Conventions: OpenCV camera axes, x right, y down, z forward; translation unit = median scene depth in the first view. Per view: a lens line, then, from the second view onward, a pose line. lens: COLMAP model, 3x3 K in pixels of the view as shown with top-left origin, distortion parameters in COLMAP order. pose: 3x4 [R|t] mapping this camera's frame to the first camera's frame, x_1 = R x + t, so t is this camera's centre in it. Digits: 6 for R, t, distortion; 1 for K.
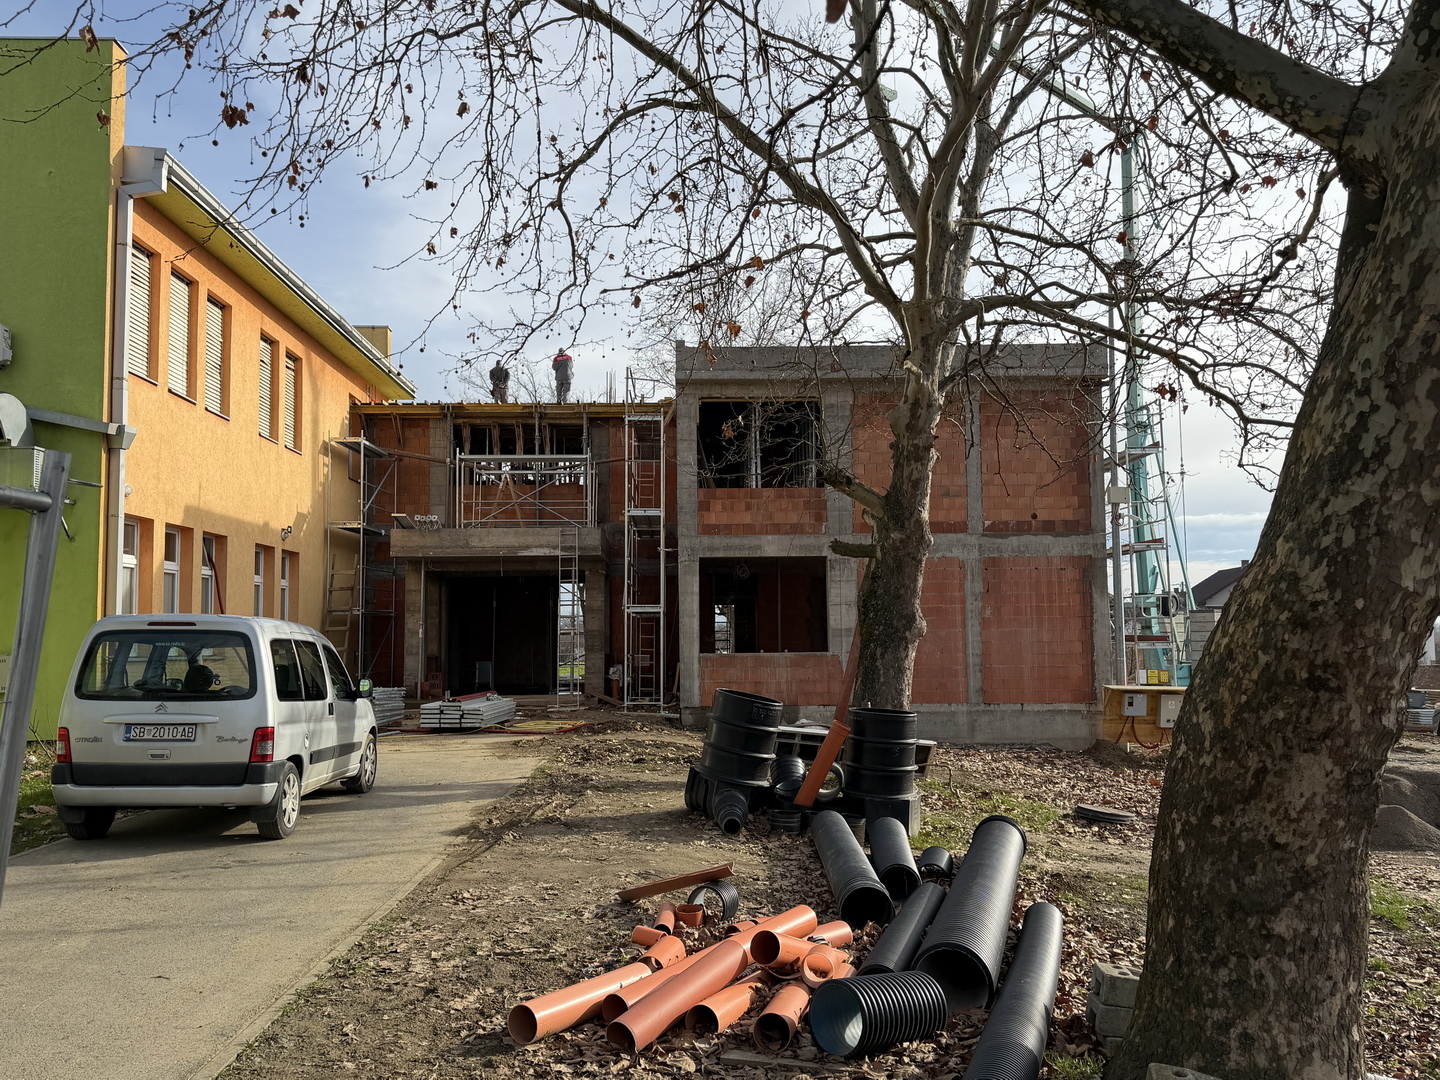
lens RADIAL K [[1203.6, 0, 720.0], [0, 1203.6, 540.0], [0, 0, 1]] dist [0.169116, -0.398811]
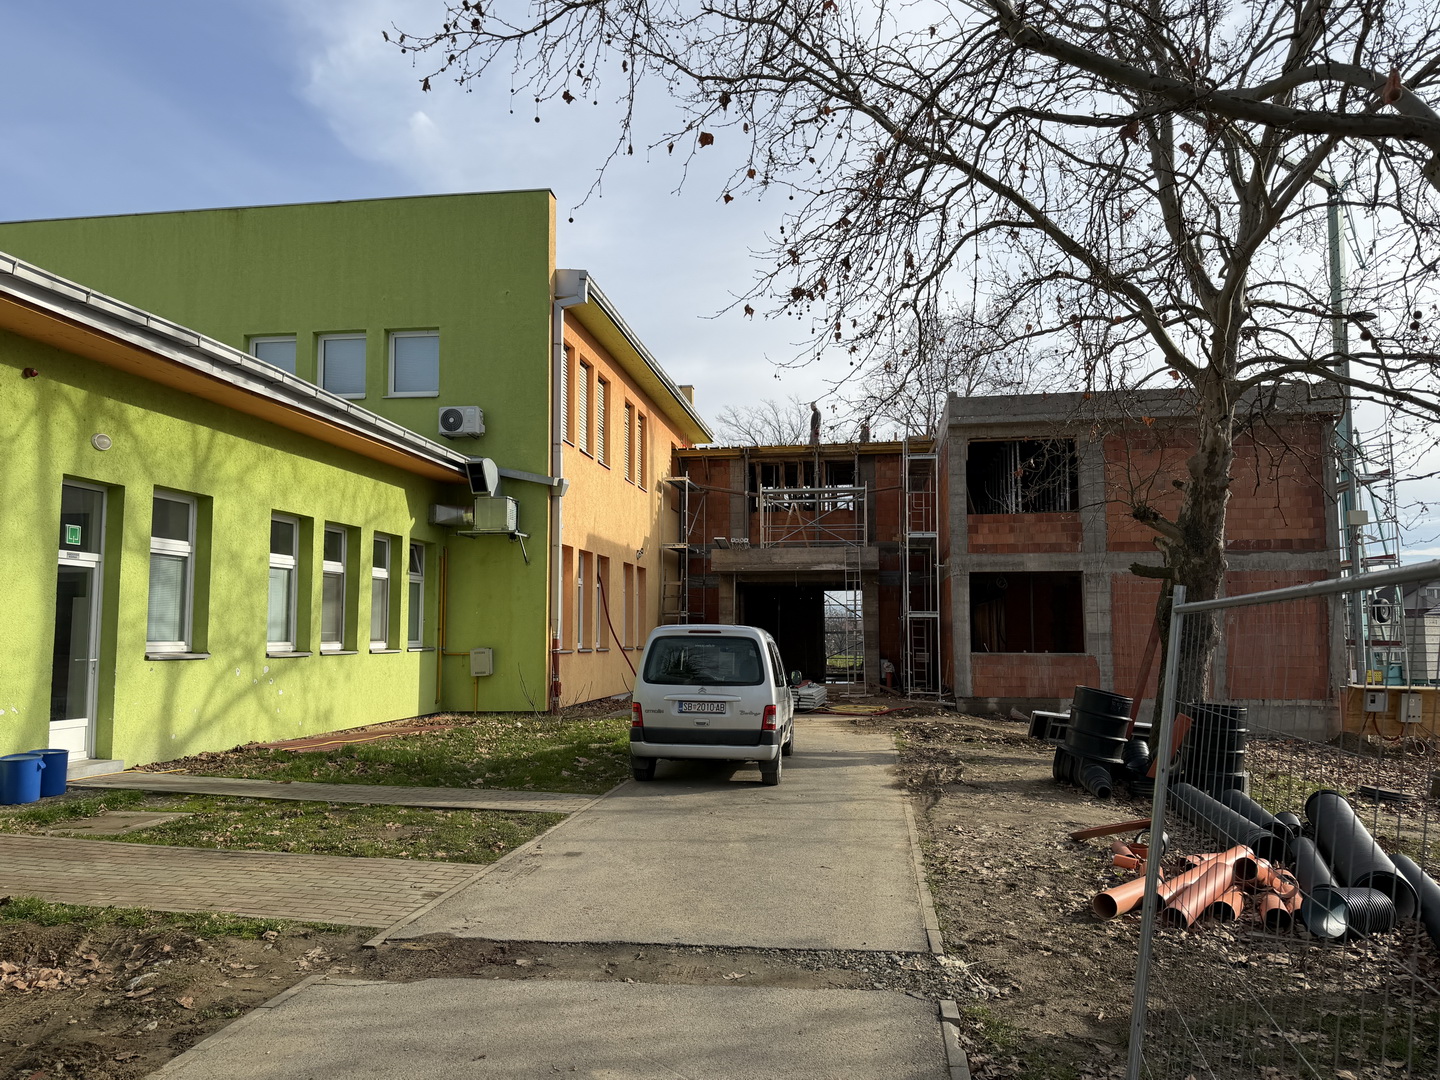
lens RADIAL K [[1049.1, 0, 700.3], [0, 1049.1, 541.6], [0, 0, 1]] dist [0.084791, -0.169262]
pose [[0.981201, -0.007196, -0.192855, -0.077555], [0.006093, 0.999962, -0.006314, -0.010923], [0.192893, 0.005020, 0.981207, -0.078752]]
